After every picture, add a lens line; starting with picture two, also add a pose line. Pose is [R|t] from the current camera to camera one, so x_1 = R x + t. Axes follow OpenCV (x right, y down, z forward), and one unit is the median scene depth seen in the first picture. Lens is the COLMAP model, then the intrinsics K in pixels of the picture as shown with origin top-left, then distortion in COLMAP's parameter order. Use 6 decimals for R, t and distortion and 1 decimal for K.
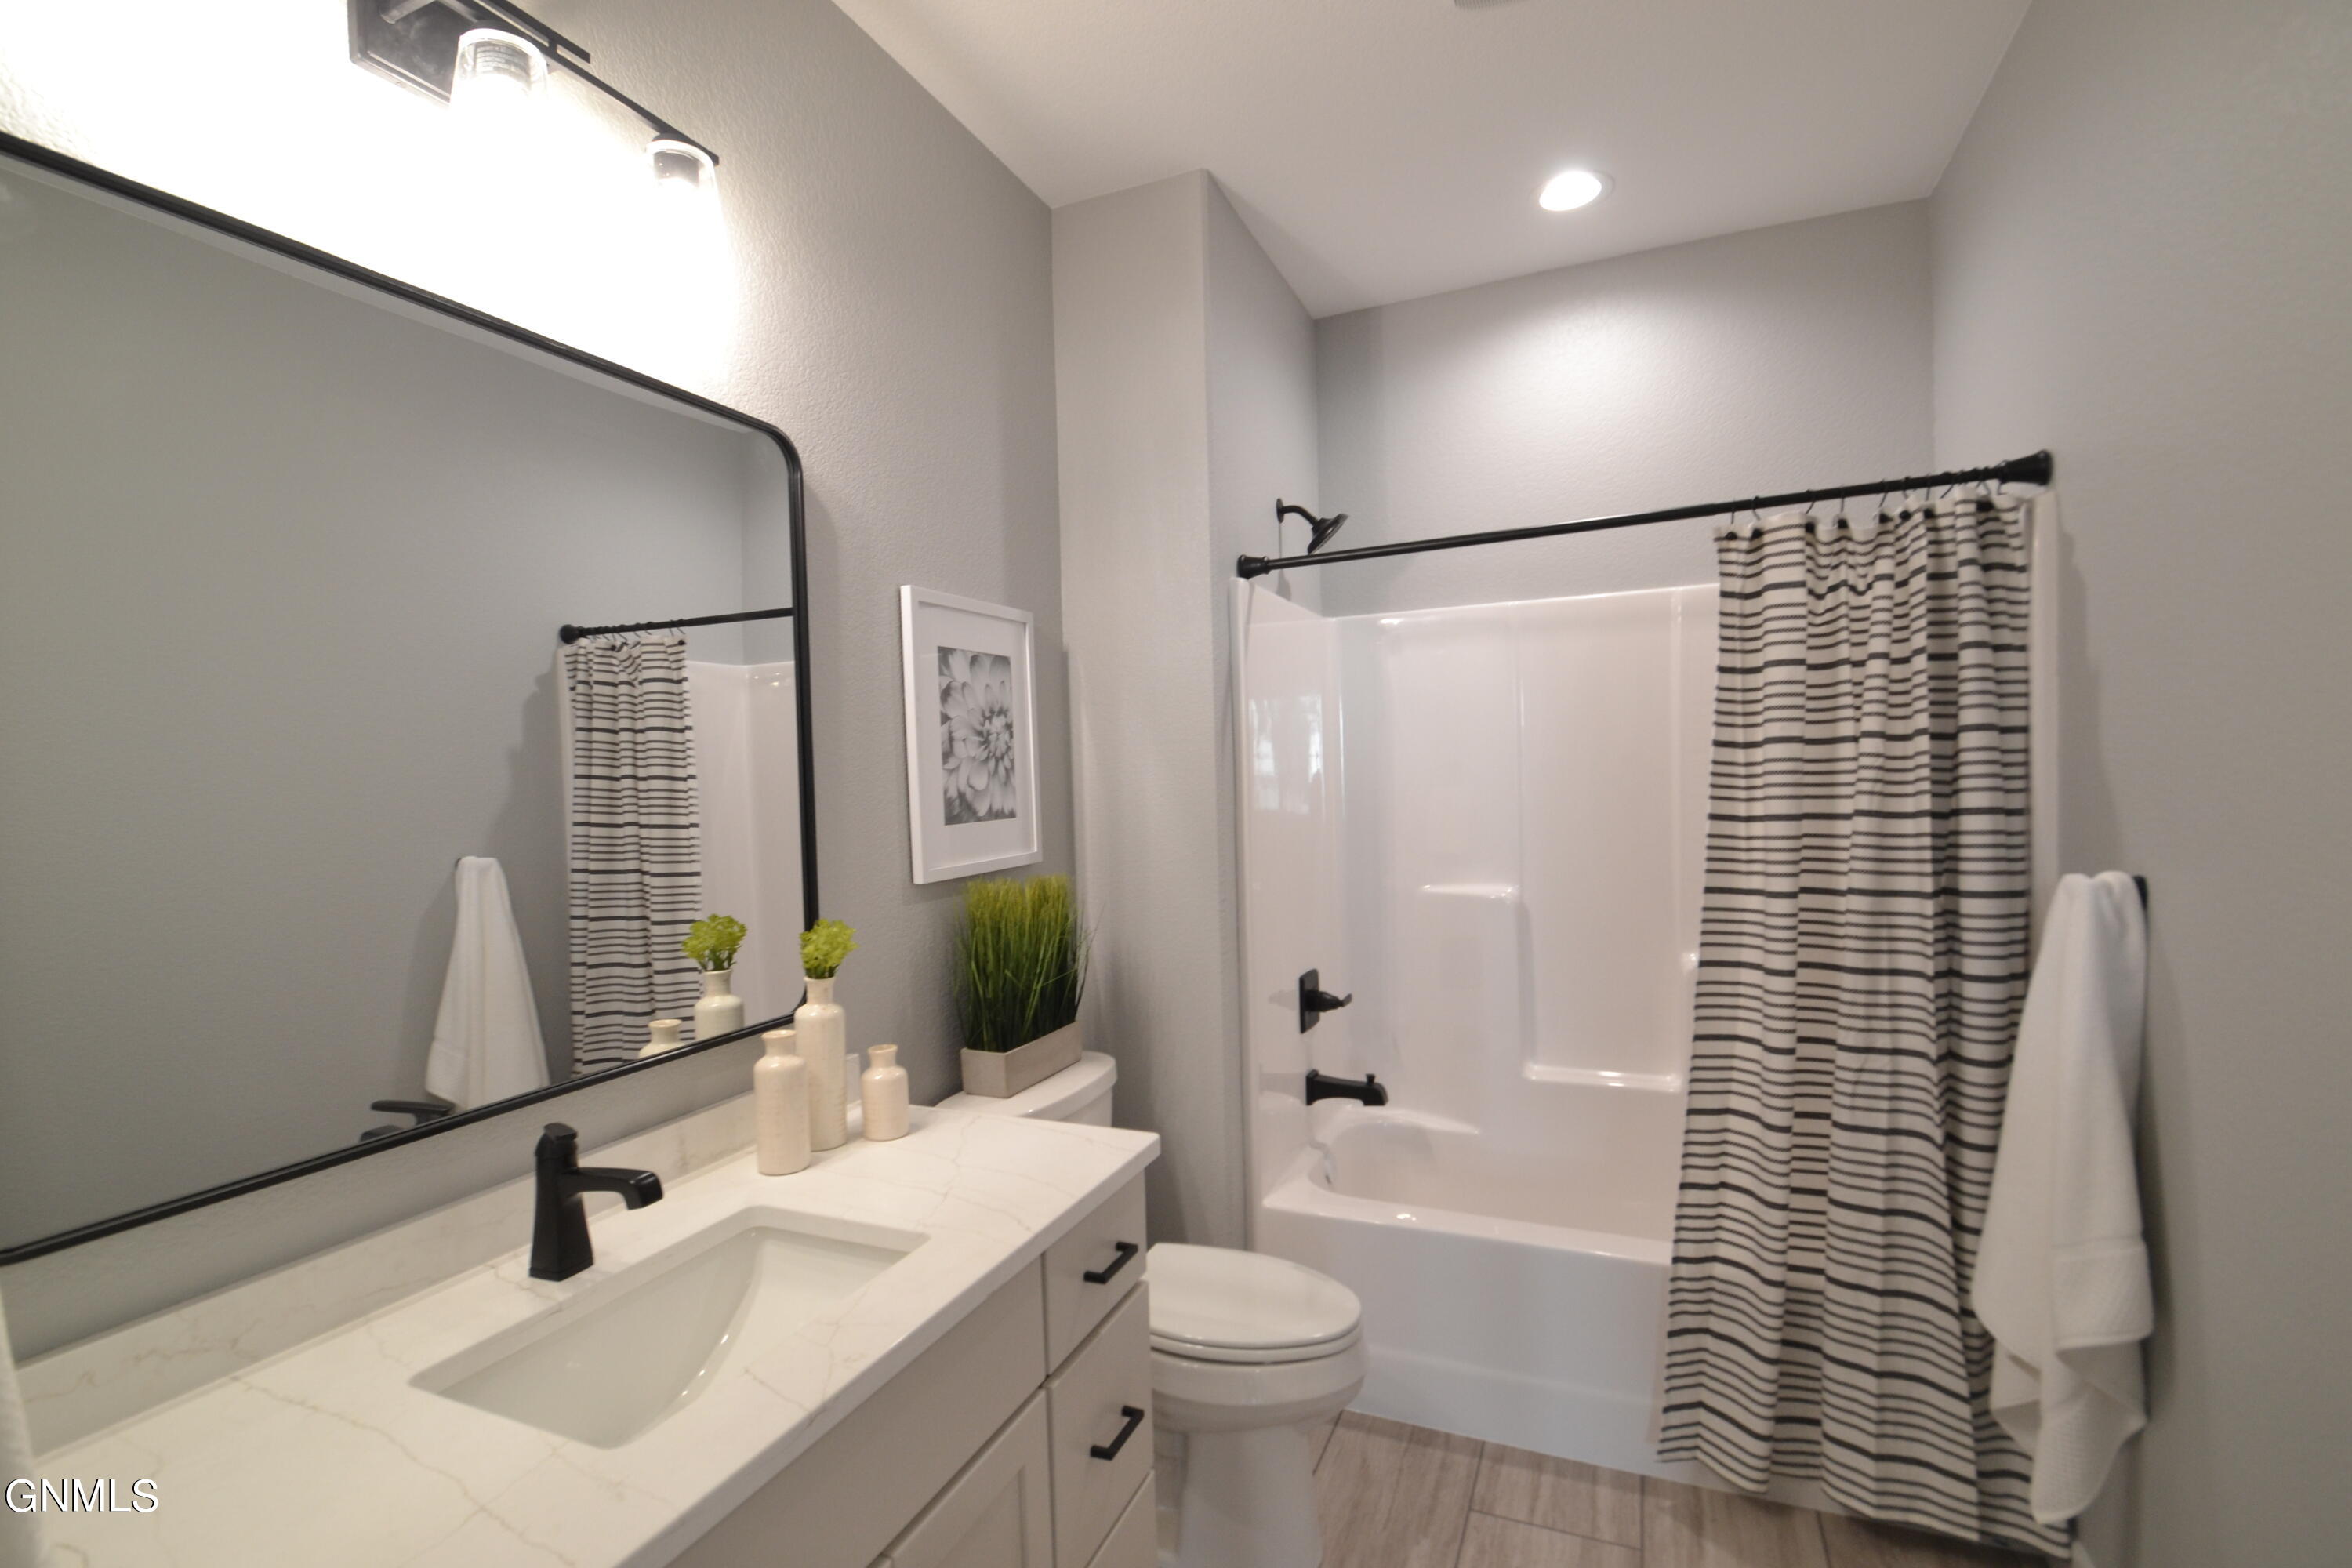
lens RADIAL K [[1057.6, 0, 1173.4], [0, 1057.6, 799.4], [0, 0, 1]] dist [0.003302, -0.011083]
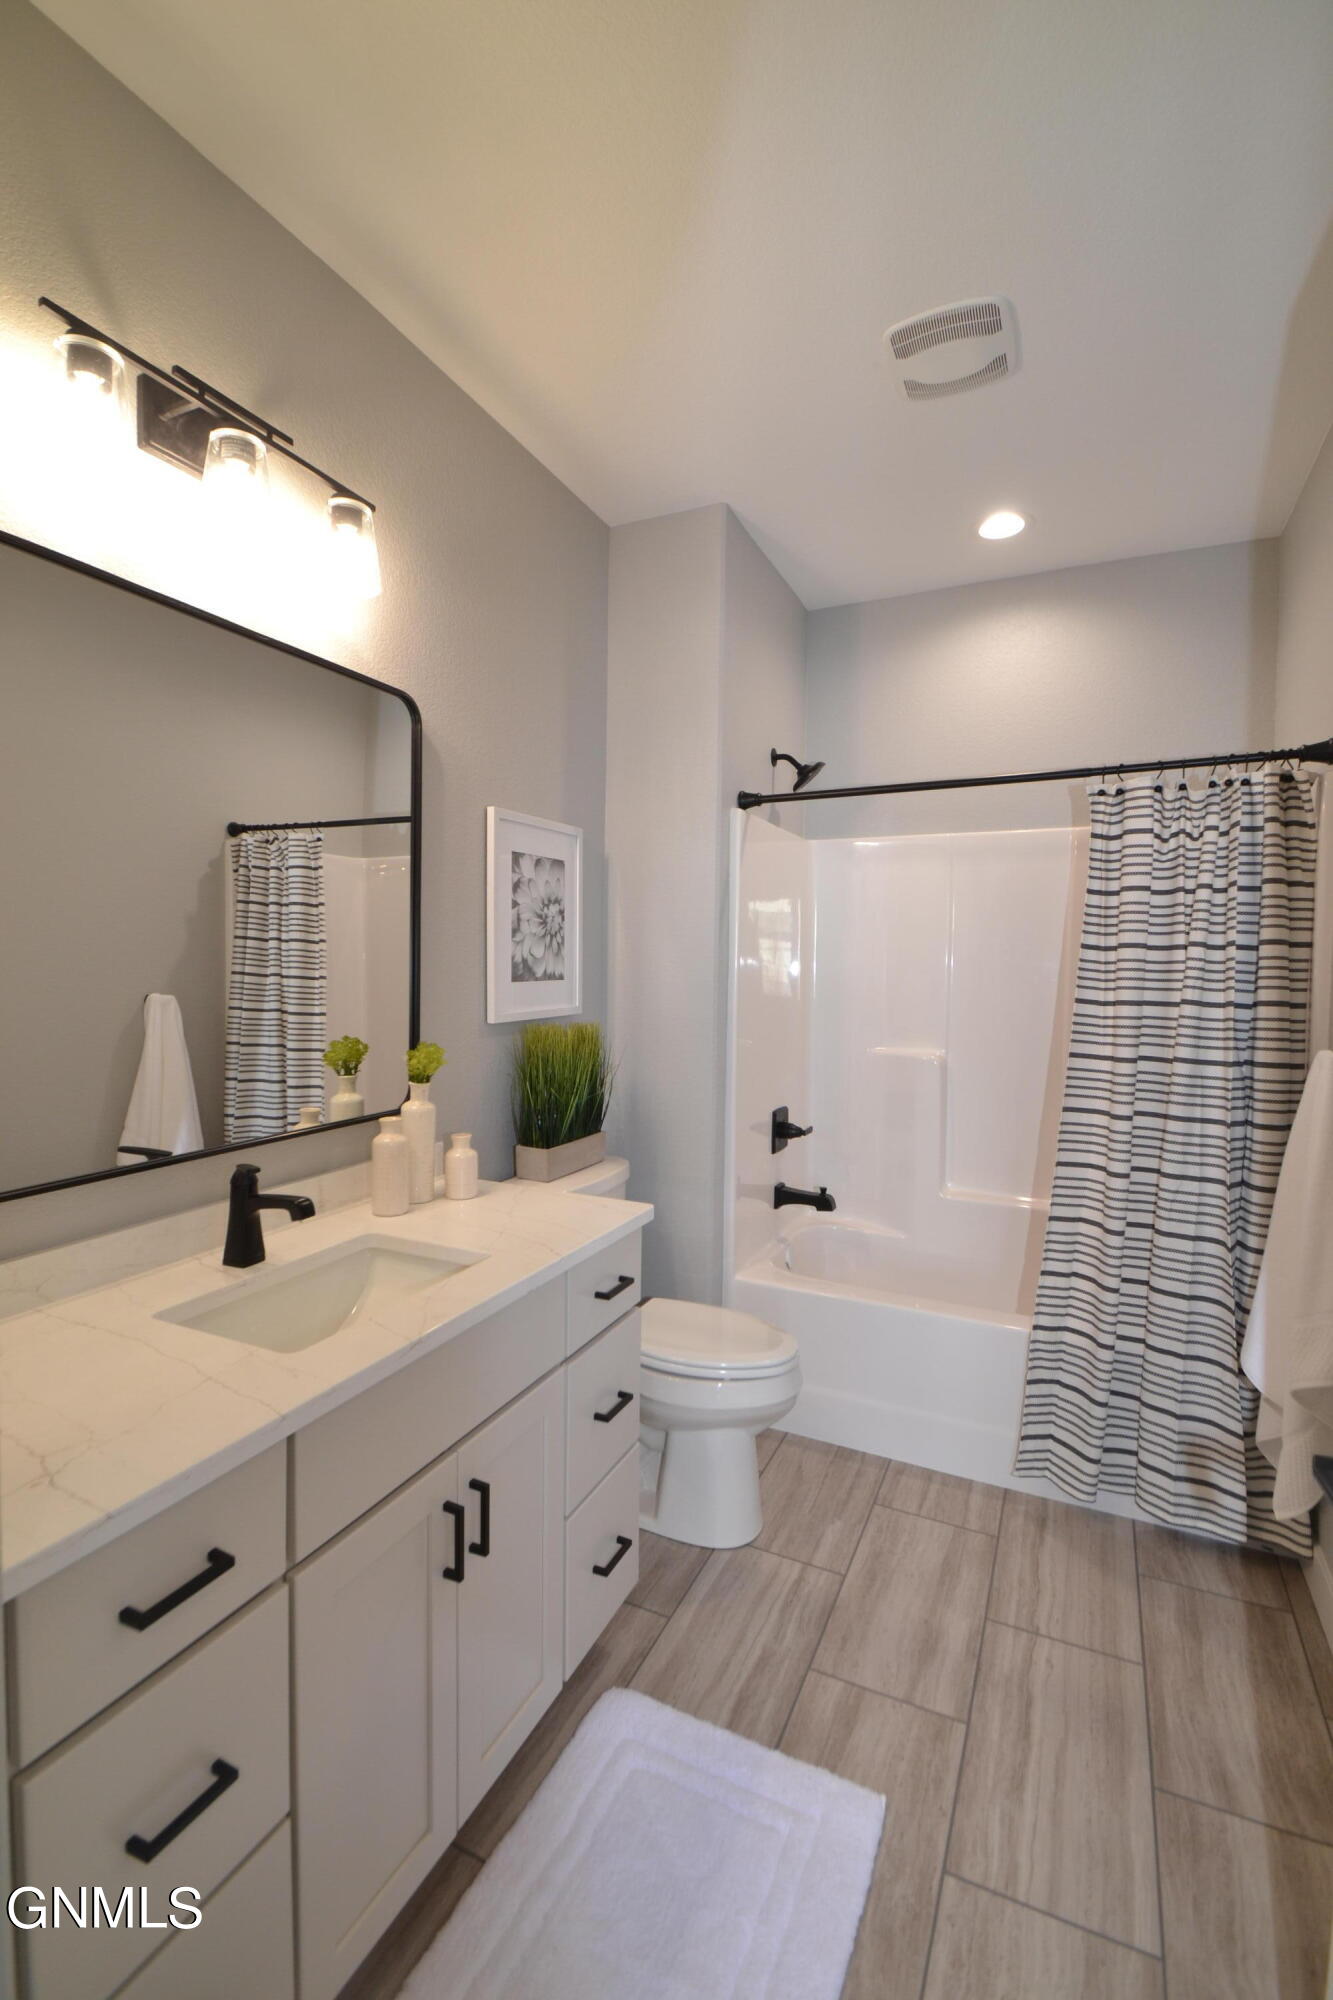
lens RADIAL K [[899.3, 0, 677.1], [0, 899.3, 983.3], [0, 0, 1]] dist [0.003302, -0.011083]
pose [[0.998636, 0.043502, -0.028890, 0.033137], [-0.043470, 0.999053, 0.001726, 0.014984], [0.028937, -0.000467, 0.999581, -0.163627]]
